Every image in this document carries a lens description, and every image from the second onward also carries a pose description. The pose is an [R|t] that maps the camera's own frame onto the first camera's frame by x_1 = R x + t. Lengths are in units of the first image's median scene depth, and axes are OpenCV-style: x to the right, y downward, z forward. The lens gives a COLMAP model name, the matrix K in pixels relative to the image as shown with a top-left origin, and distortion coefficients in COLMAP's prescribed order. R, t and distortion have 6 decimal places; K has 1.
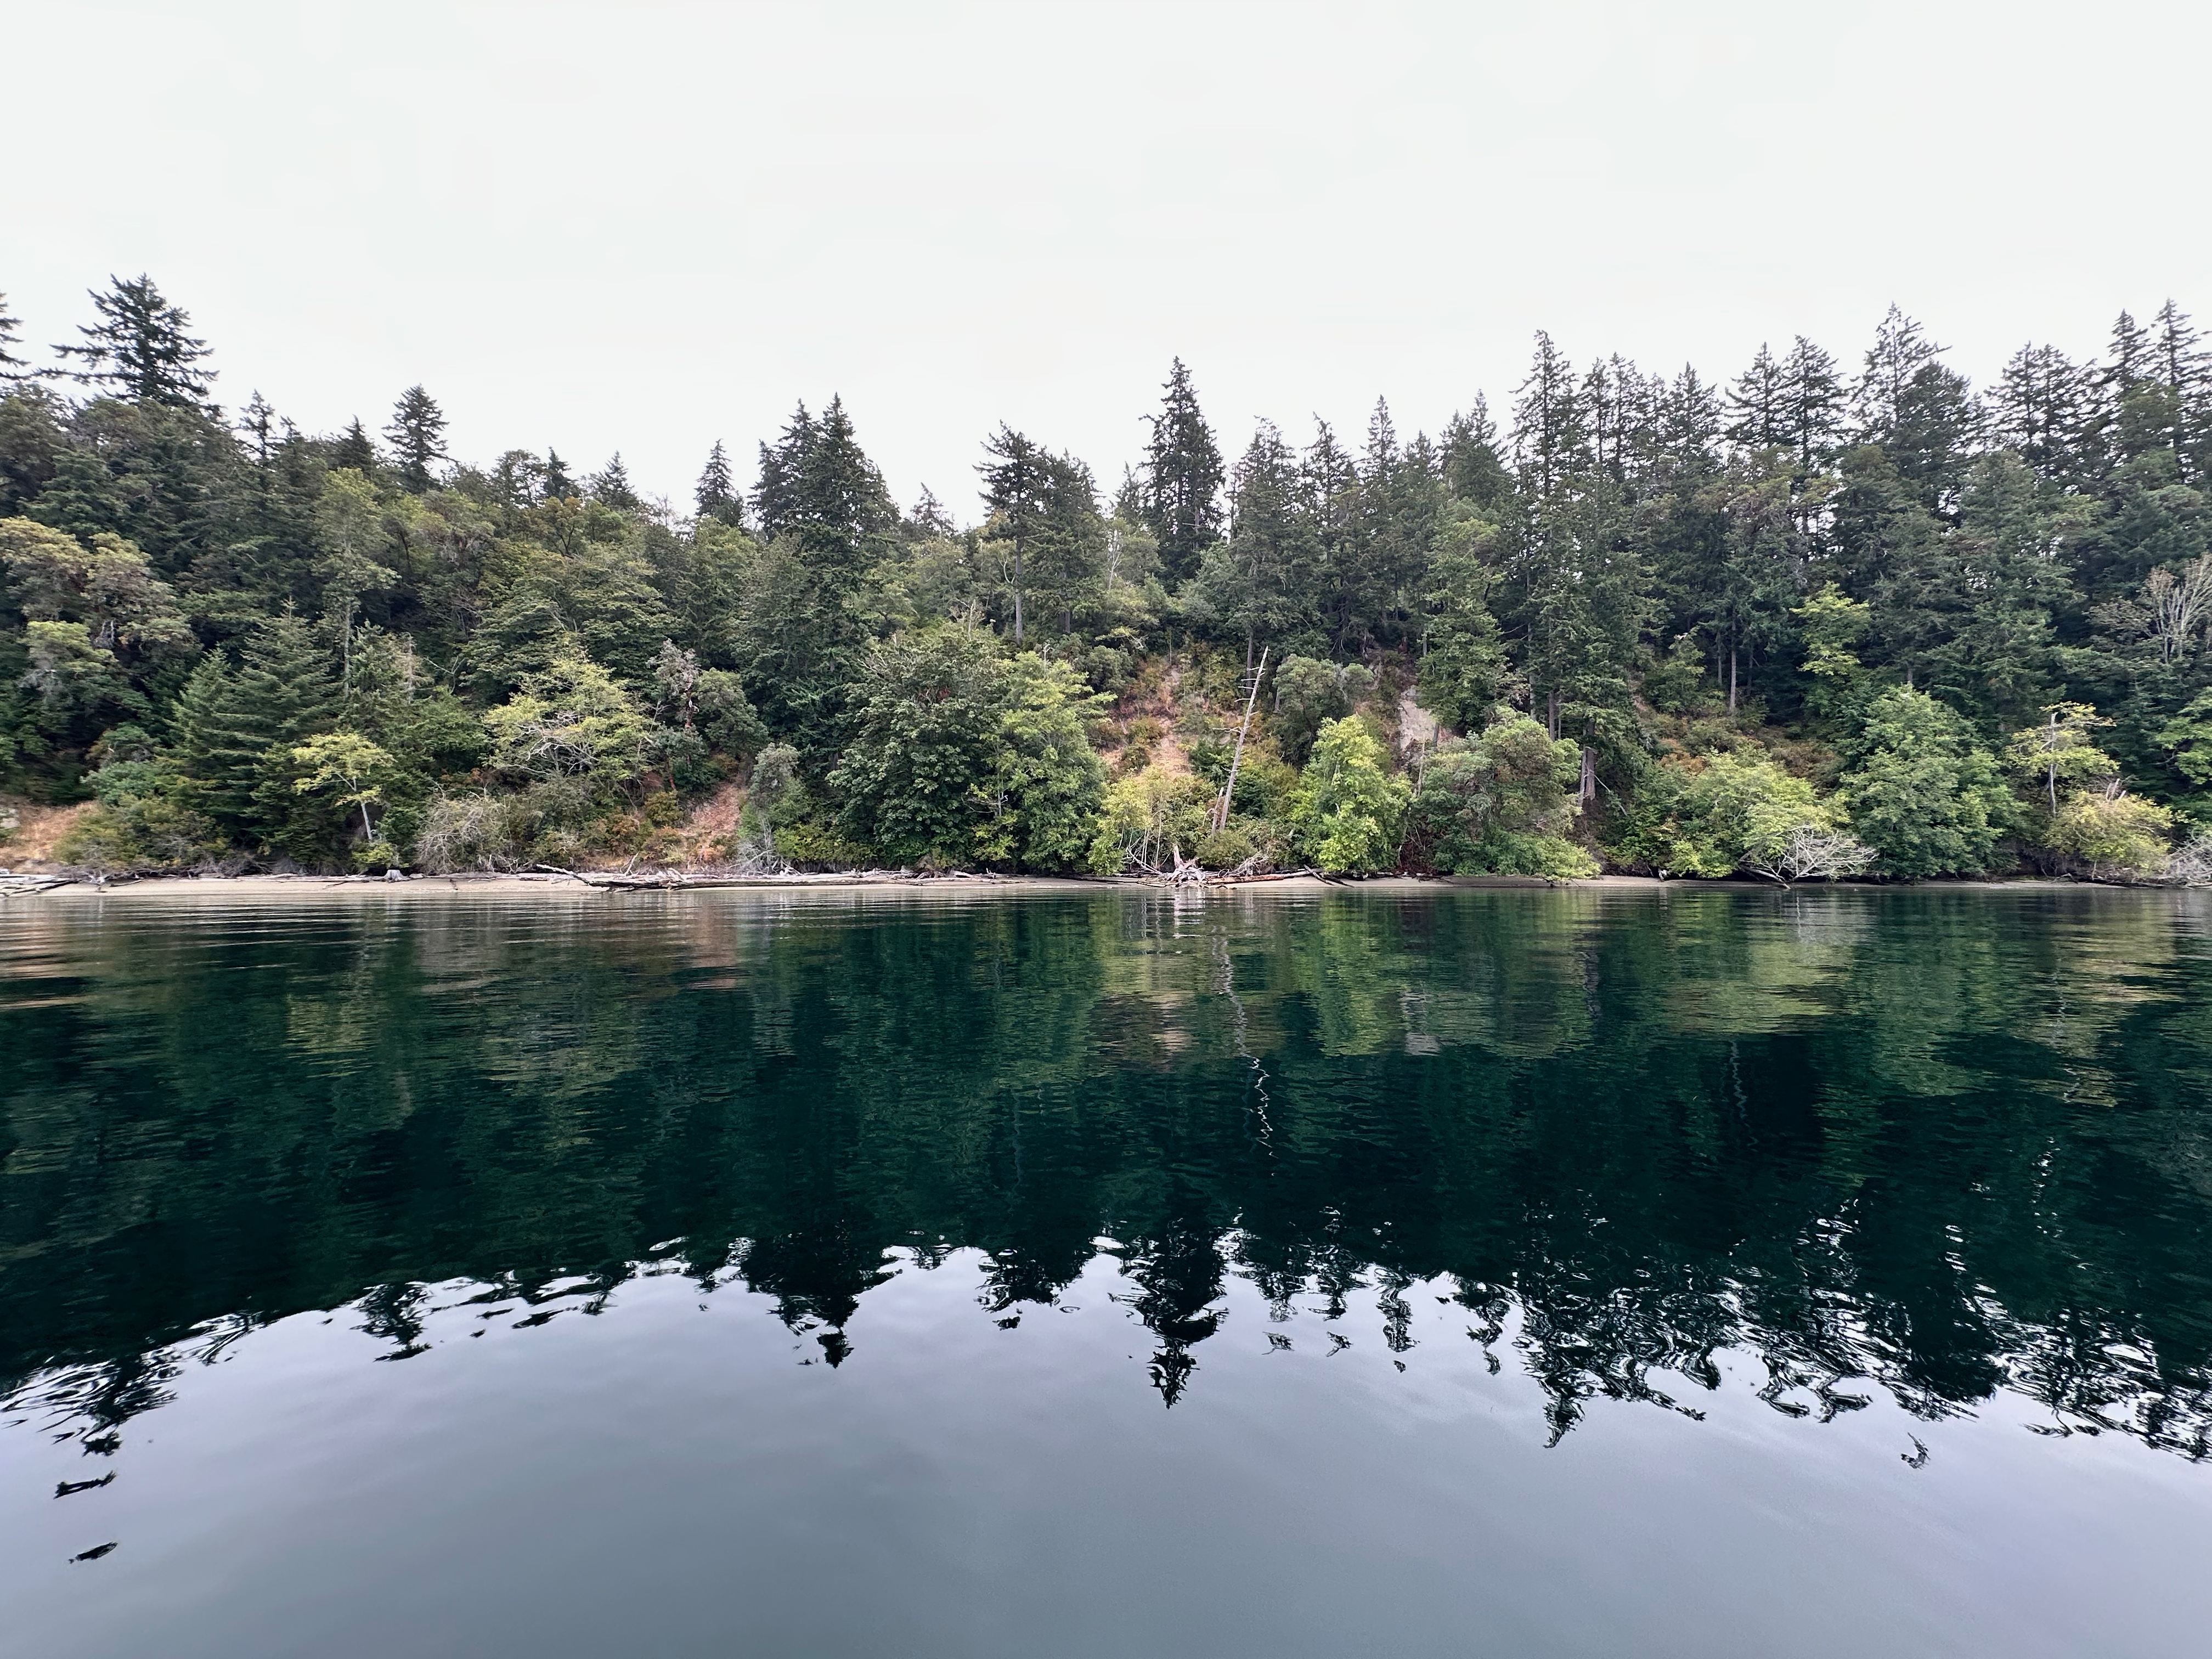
lens RADIAL K [[876.7, 0, 1109.7], [0, 876.7, 831.6], [0, 0, 1]] dist [0.000700, -0.000275]
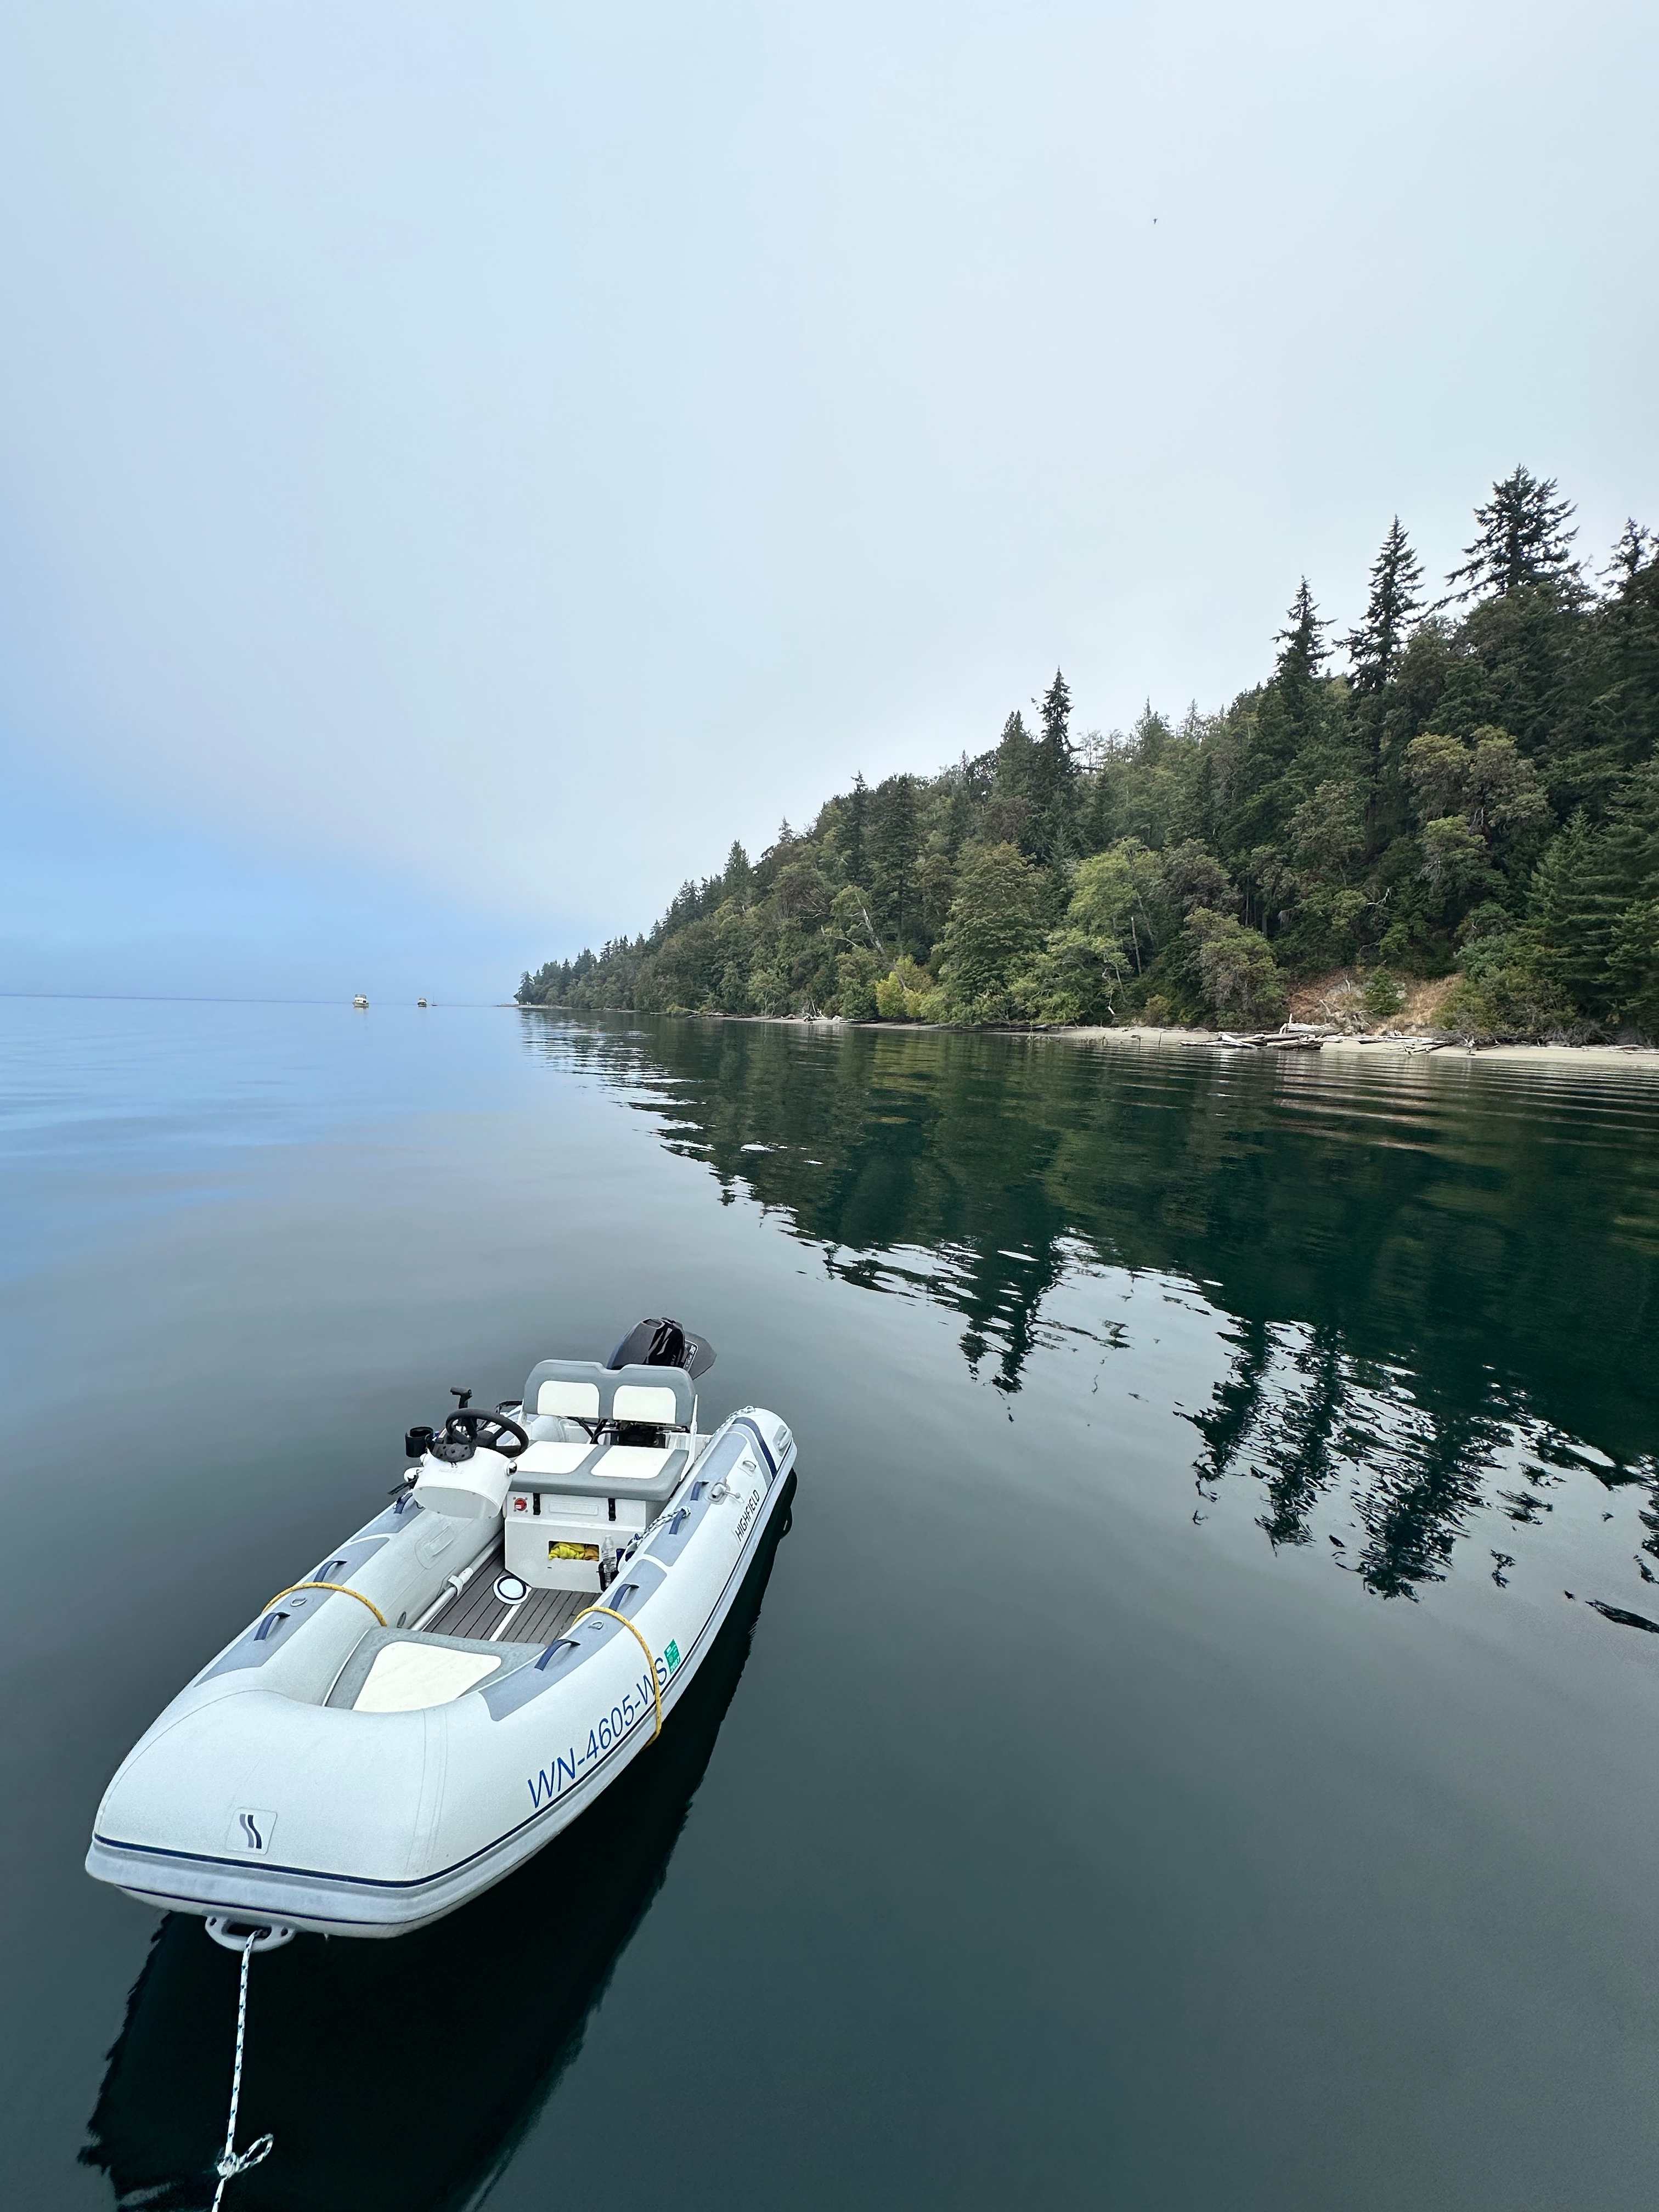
lens RADIAL K [[876.7, 0, 831.8], [0, 876.7, 1107.9], [0, 0, 1]] dist [0.000700, -0.000275]
pose [[0.142765, 0.111386, -0.983469, -0.133285], [0.007525, 0.993496, 0.113614, 0.002702], [0.989728, -0.023621, 0.140999, 0.028216]]
